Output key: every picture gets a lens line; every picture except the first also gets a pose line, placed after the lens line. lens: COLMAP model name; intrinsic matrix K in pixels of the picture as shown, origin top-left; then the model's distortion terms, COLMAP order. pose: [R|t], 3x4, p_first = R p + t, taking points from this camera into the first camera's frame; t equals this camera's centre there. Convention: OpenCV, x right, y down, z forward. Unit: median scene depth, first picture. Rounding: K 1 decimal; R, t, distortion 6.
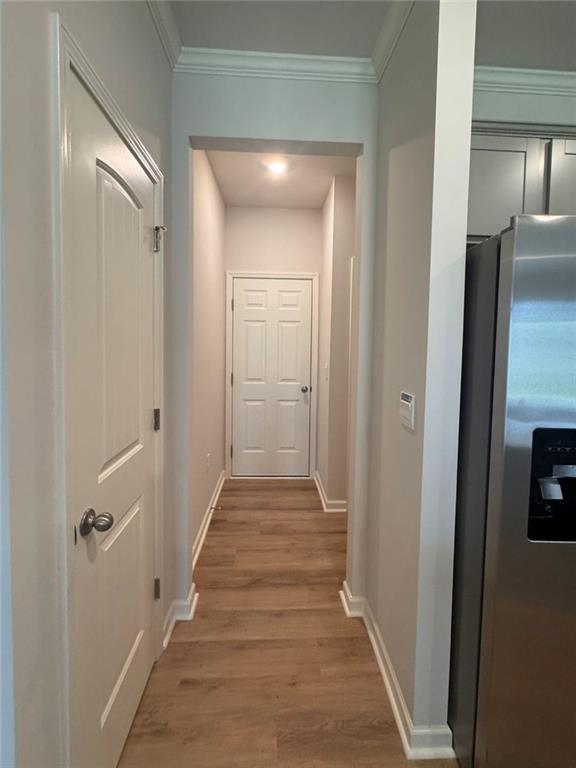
lens RADIAL K [[309.9, 0, 288.0], [0, 309.9, 384.0], [0, 0, 1]] dist [-0.000176, 0.000122]
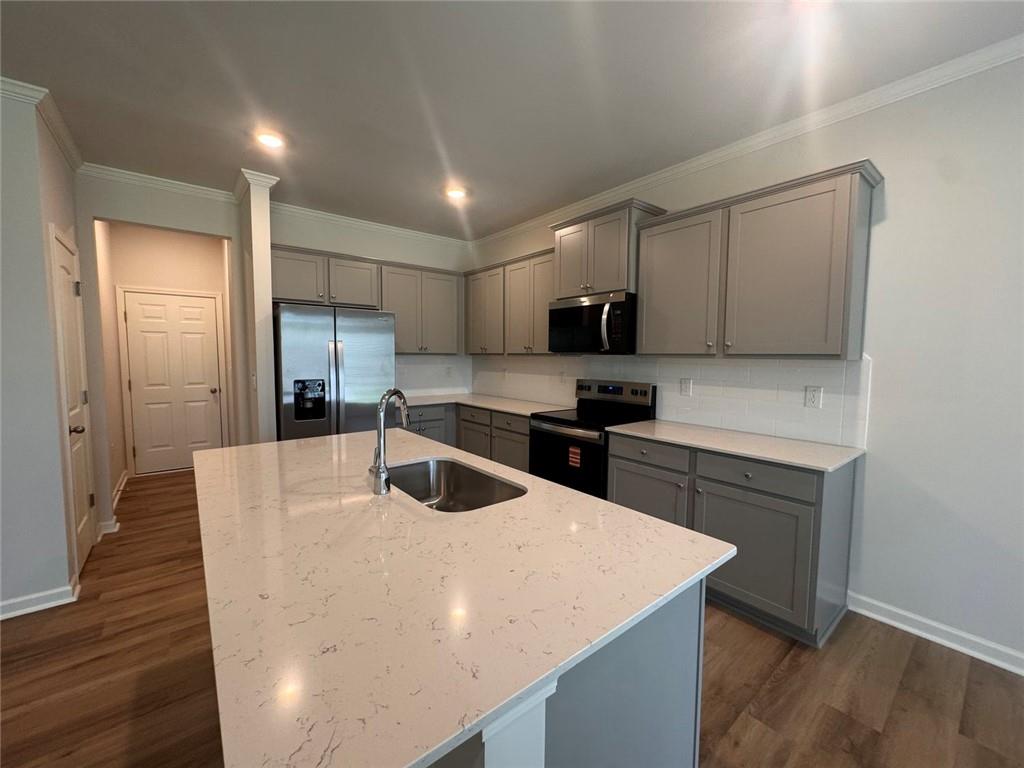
lens RADIAL K [[413.2, 0, 512.0], [0, 413.2, 384.0], [0, 0, 1]] dist [-0.000176, 0.000122]
pose [[0.813776, -0.059401, 0.578135, 0.089495], [0.091264, 0.995482, -0.026181, 0.174490], [-0.573968, 0.074069, 0.815521, -1.190595]]
